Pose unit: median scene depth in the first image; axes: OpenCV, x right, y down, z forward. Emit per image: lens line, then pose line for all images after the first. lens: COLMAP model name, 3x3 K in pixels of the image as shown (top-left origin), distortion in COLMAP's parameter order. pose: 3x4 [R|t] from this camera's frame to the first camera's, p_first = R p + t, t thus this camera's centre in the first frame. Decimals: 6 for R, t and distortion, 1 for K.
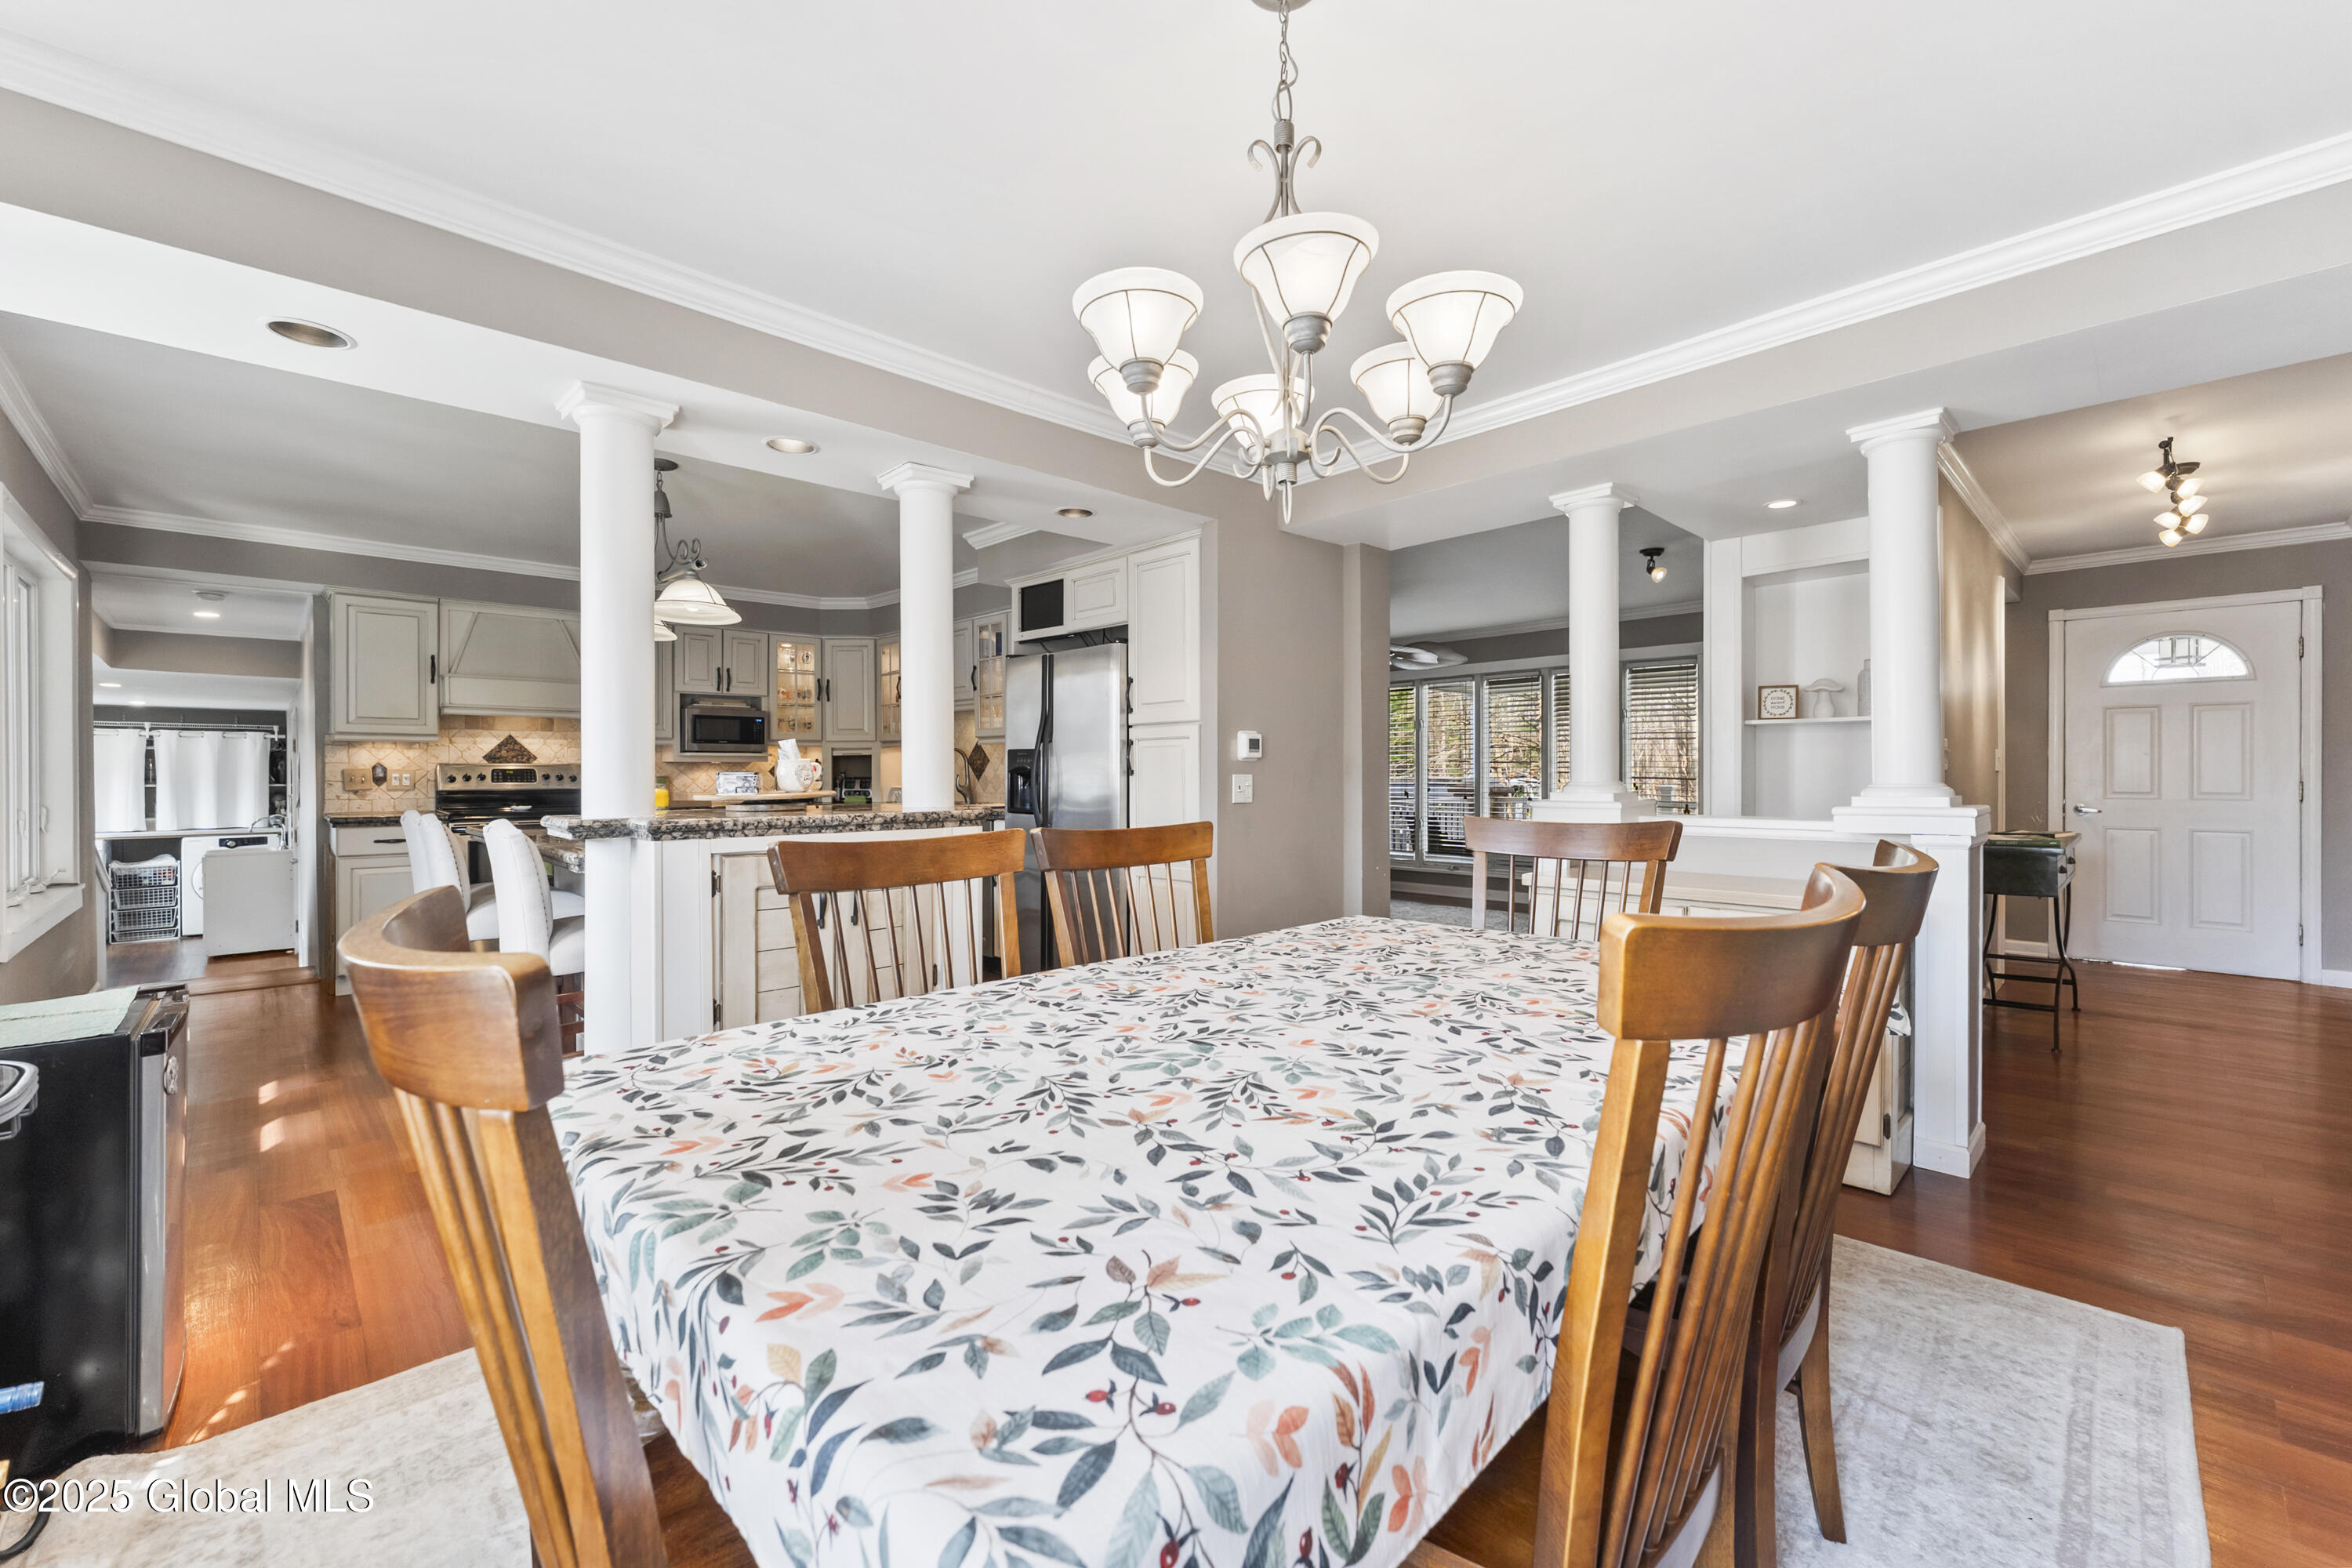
lens RADIAL K [[946.4, 0, 1172.2], [0, 946.4, 773.1], [0, 0, 1]] dist [0.000154, -0.000062]
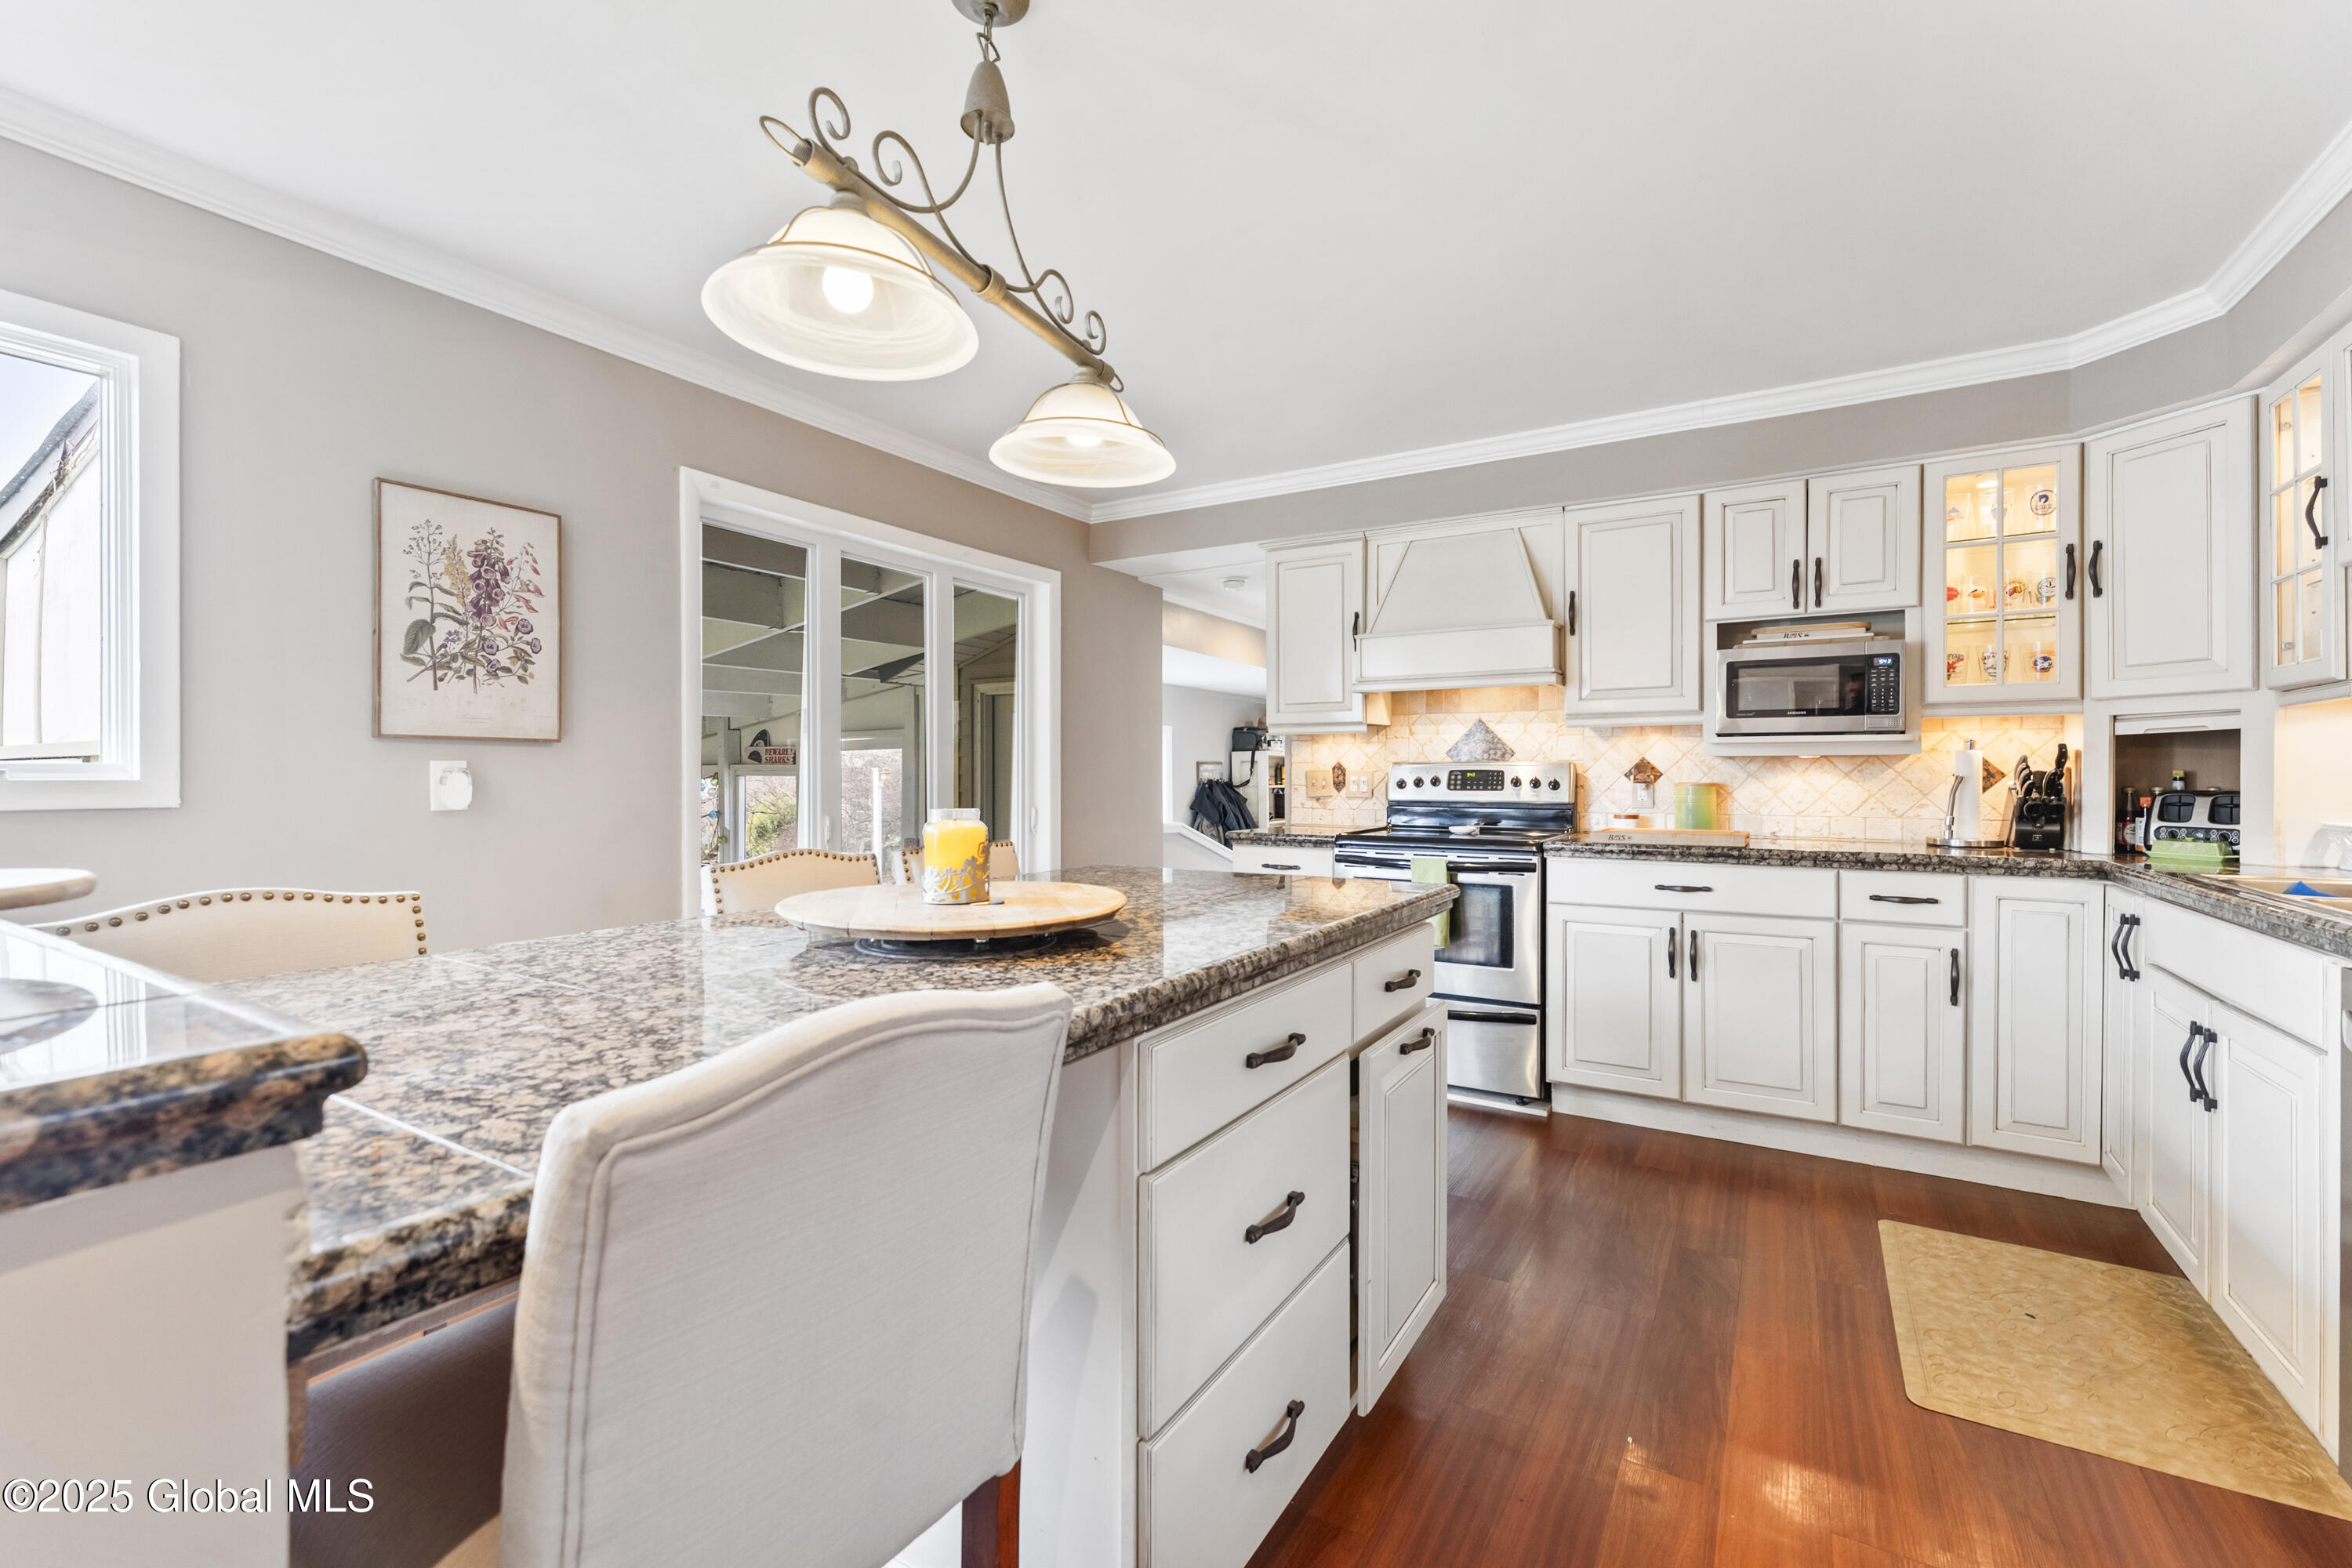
lens RADIAL K [[1016.9, 0, 1171.4], [0, 1016.9, 775.6], [0, 0, 1]] dist [0.000673, 0.000188]
pose [[0.252601, 0.001925, -0.967569, -0.055193], [-0.007616, 0.999971, 0.000001, 0.001102], [0.967541, 0.007368, 0.252608, 0.552613]]
